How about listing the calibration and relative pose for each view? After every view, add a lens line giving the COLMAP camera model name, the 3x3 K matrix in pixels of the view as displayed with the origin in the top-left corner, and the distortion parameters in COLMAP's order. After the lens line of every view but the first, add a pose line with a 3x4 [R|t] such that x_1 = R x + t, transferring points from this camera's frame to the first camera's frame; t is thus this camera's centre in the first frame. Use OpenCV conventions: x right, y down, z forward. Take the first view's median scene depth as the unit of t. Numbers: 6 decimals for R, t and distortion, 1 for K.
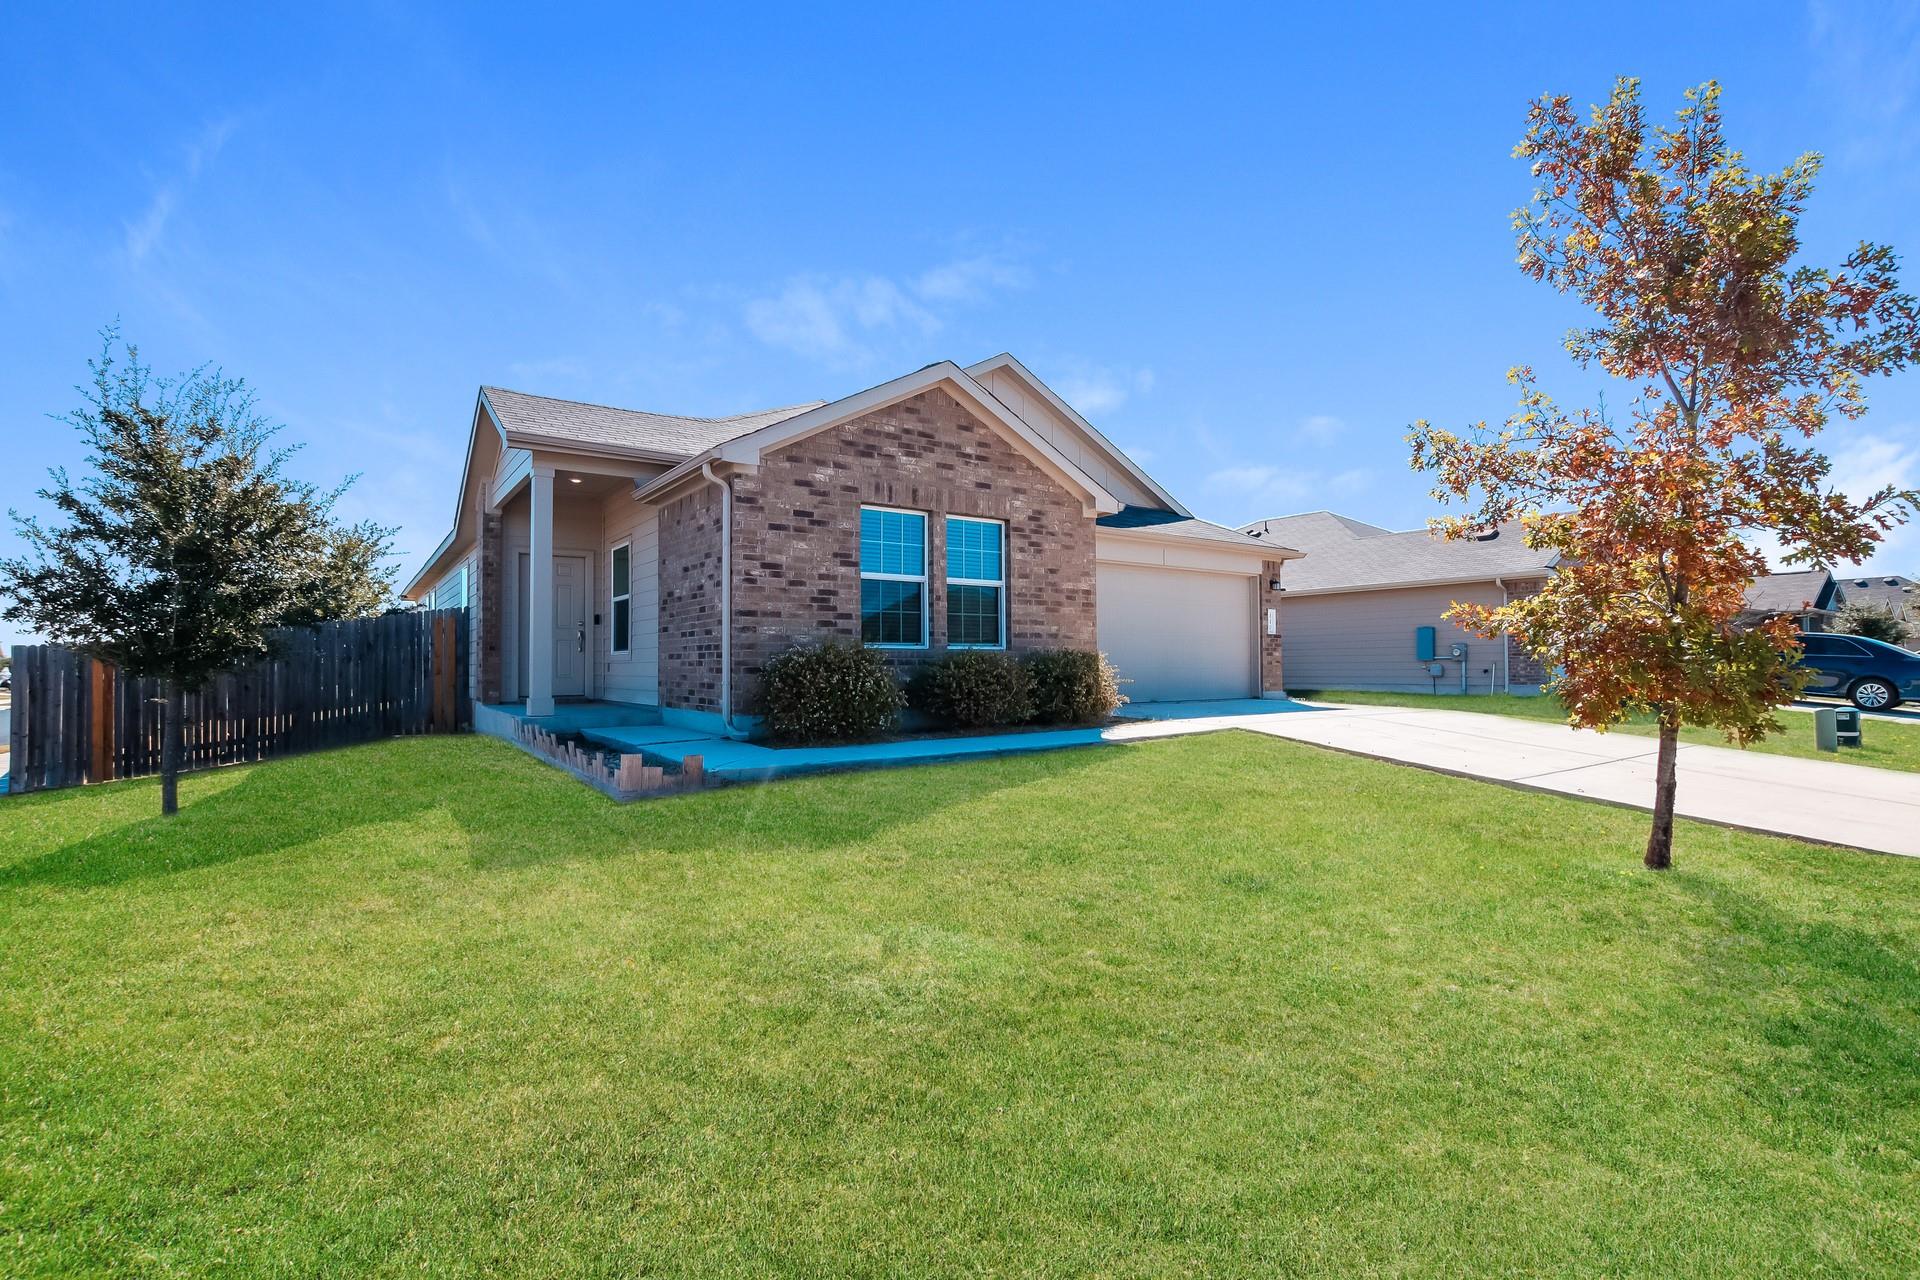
lens RADIAL K [[909.9, 0, 968.9], [0, 909.9, 658.4], [0, 0, 1]] dist [-0.023281, 0.000808]
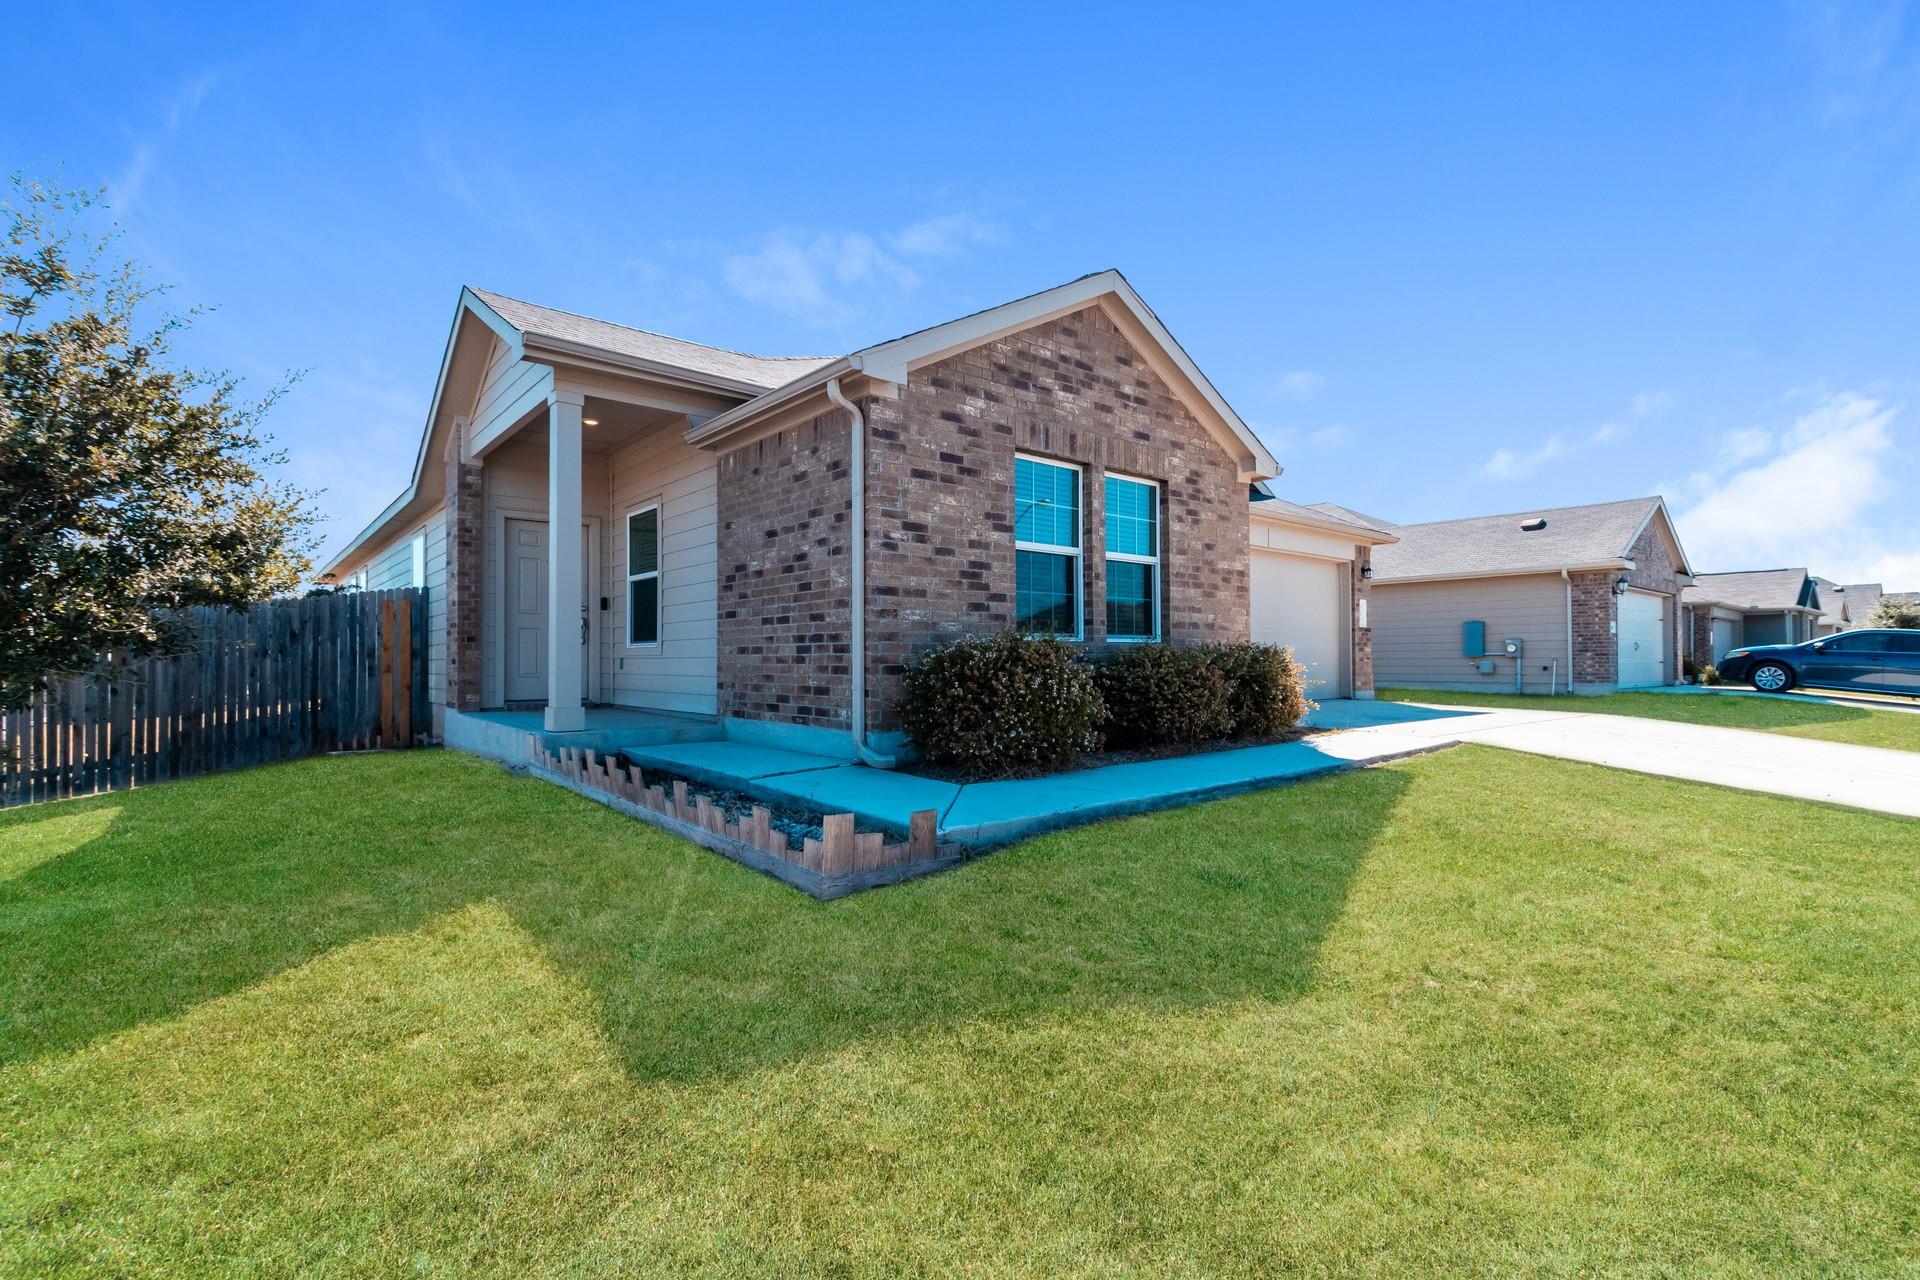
lens RADIAL K [[865.4, 0, 956.8], [0, 865.4, 657.5], [0, 0, 1]] dist [0.004546, 0.000665]
pose [[0.995567, 0.002036, 0.094032, -0.223374], [-0.002539, 0.999983, 0.005231, -0.000447], [-0.094019, -0.005446, 0.995555, 0.272310]]
